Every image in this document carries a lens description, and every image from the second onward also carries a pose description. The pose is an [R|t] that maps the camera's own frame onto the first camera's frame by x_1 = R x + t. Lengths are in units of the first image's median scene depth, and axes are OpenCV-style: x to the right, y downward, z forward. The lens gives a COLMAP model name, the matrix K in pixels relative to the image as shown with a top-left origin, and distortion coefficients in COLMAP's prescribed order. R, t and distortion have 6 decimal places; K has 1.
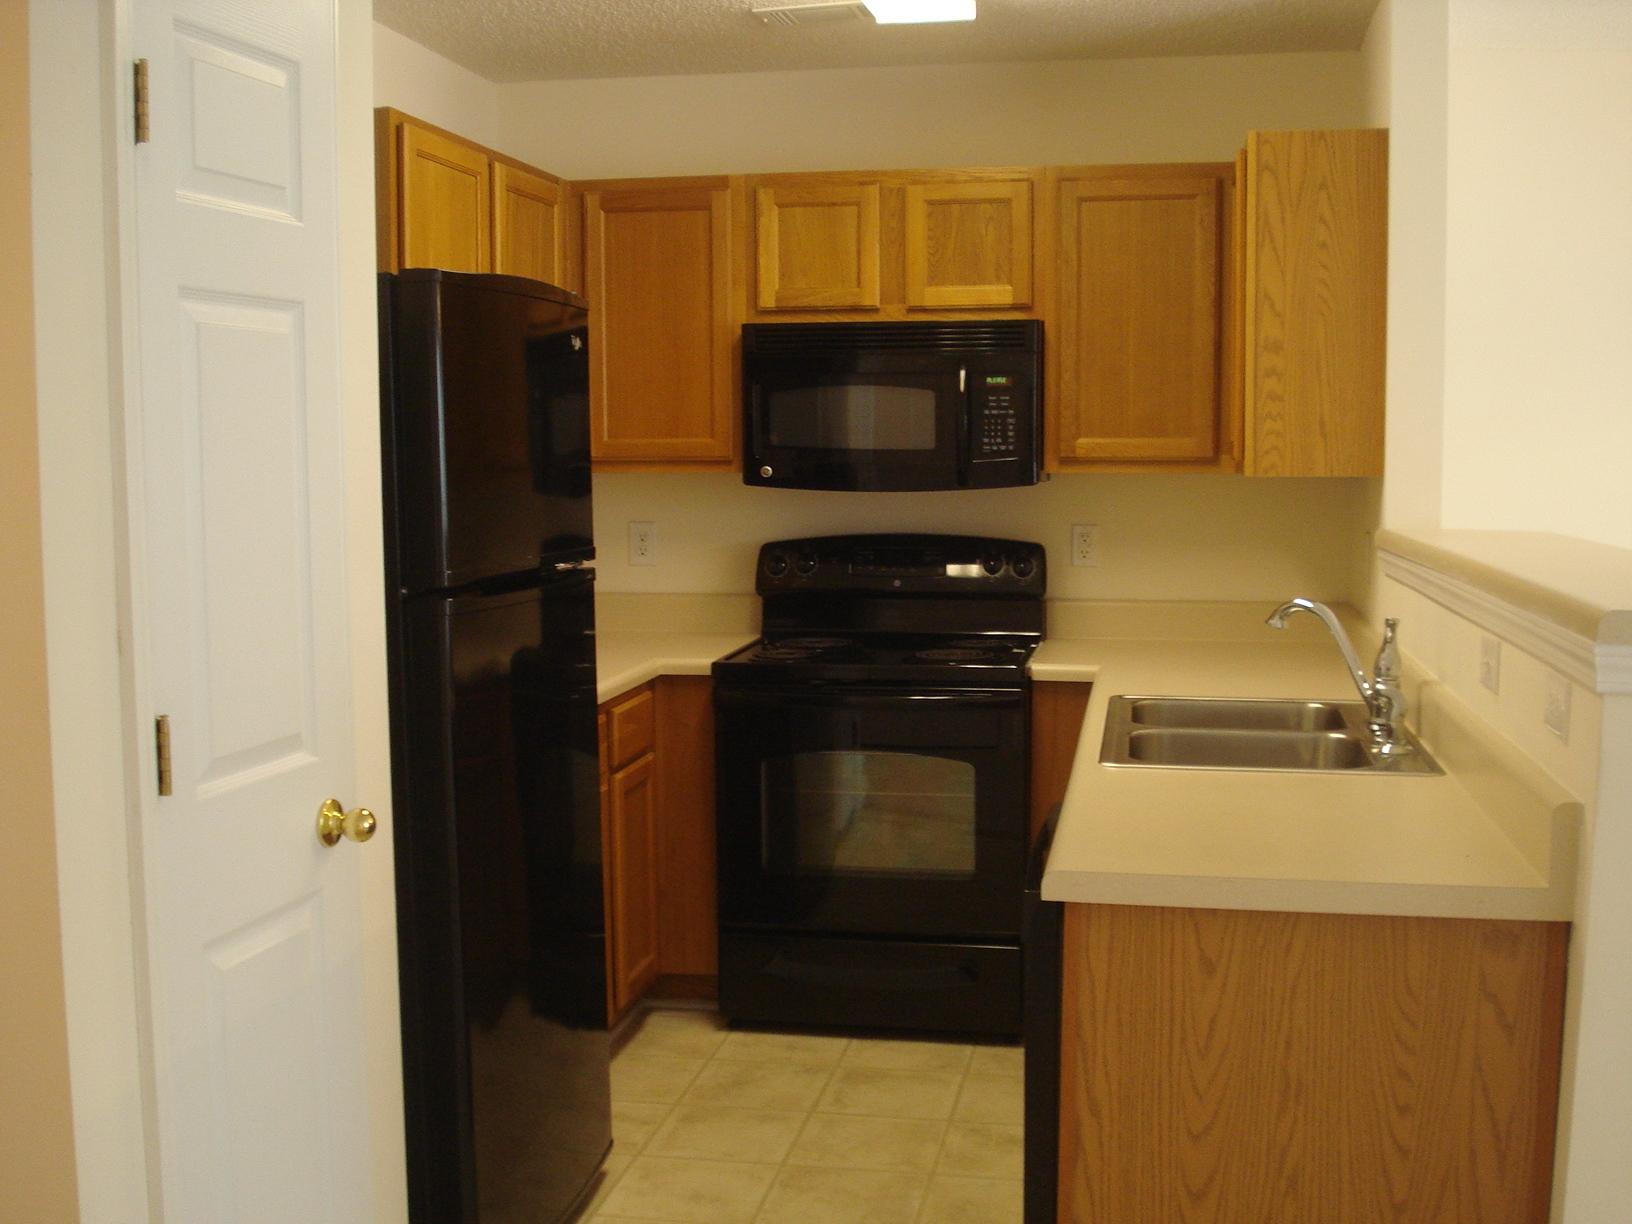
lens RADIAL K [[1872.5, 0, 816.0], [0, 1872.5, 612.0], [0, 0, 1]] dist [-0.088170, 0.030992]
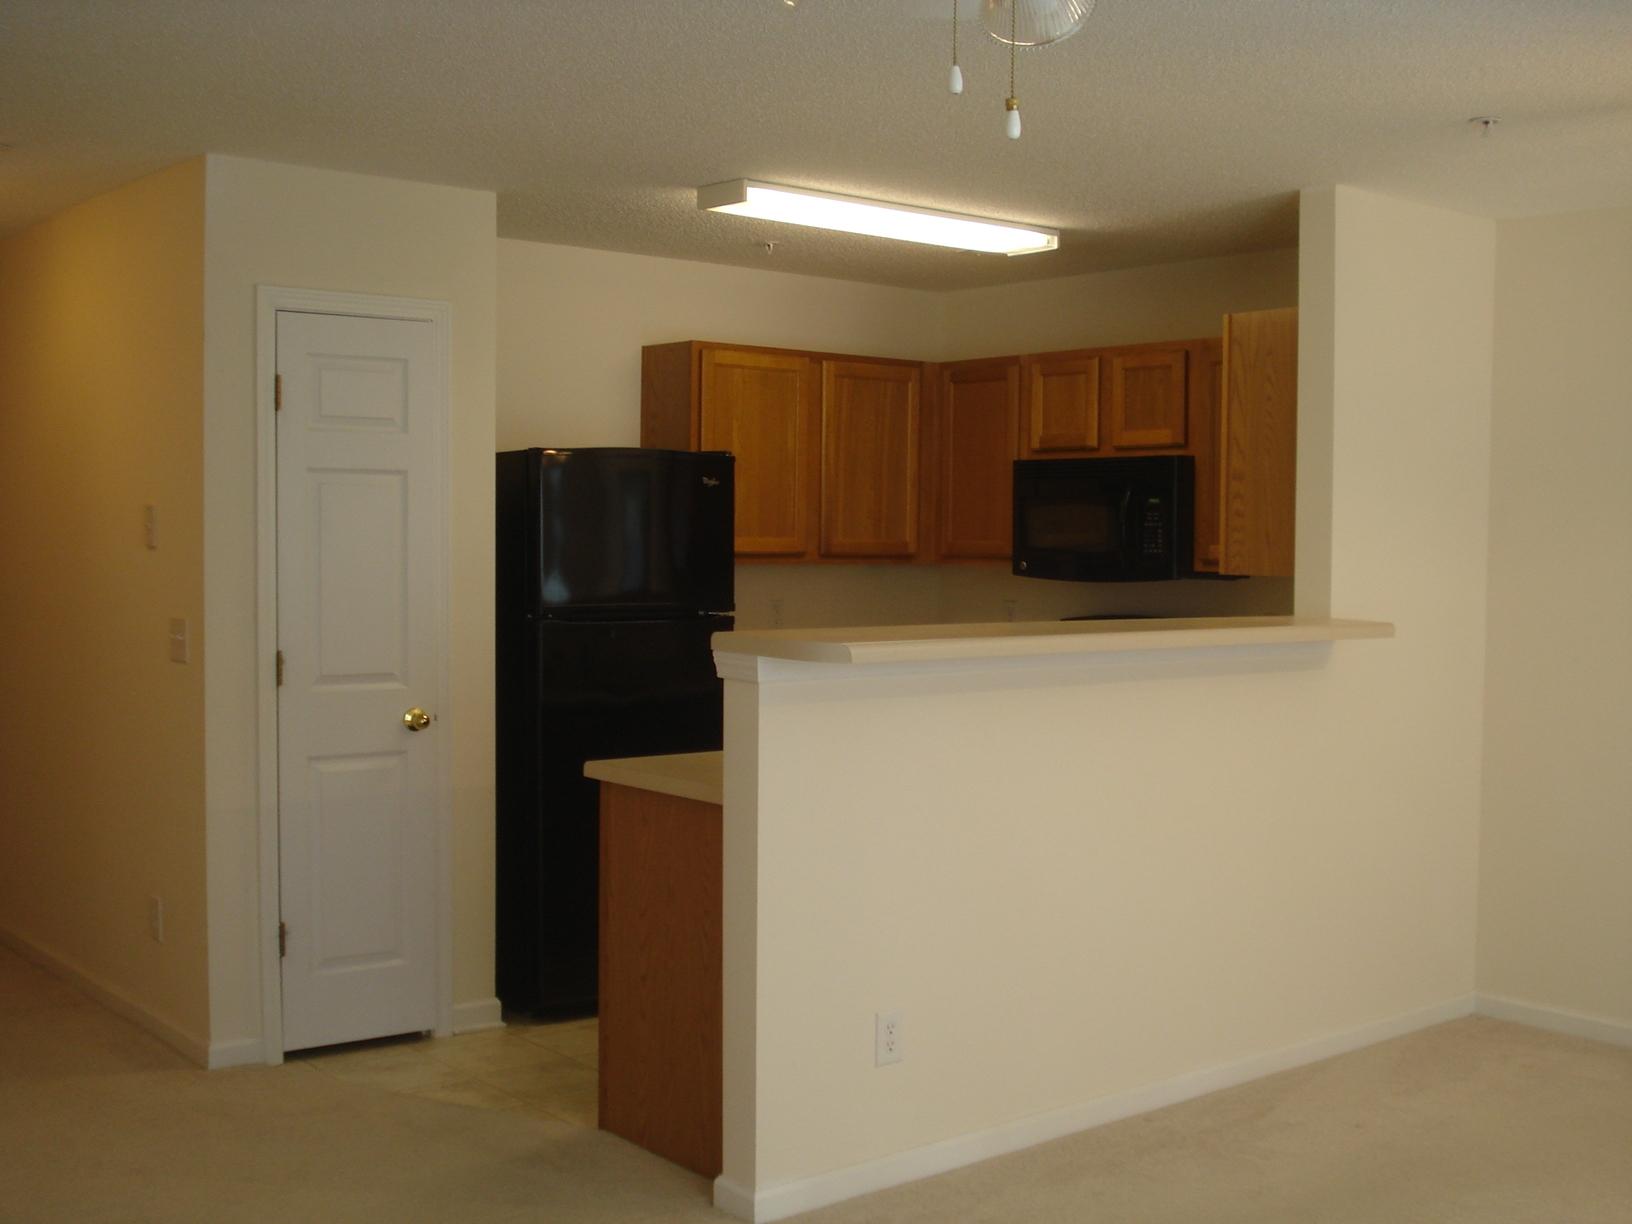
lens RADIAL K [[1872.5, 0, 816.0], [0, 1872.5, 612.0], [0, 0, 1]] dist [-0.088170, 0.030992]
pose [[0.762839, 0.038736, -0.645427, 0.772383], [-0.073998, 0.996876, -0.027631, 0.009988], [0.642340, 0.068838, 0.763322, -0.167209]]
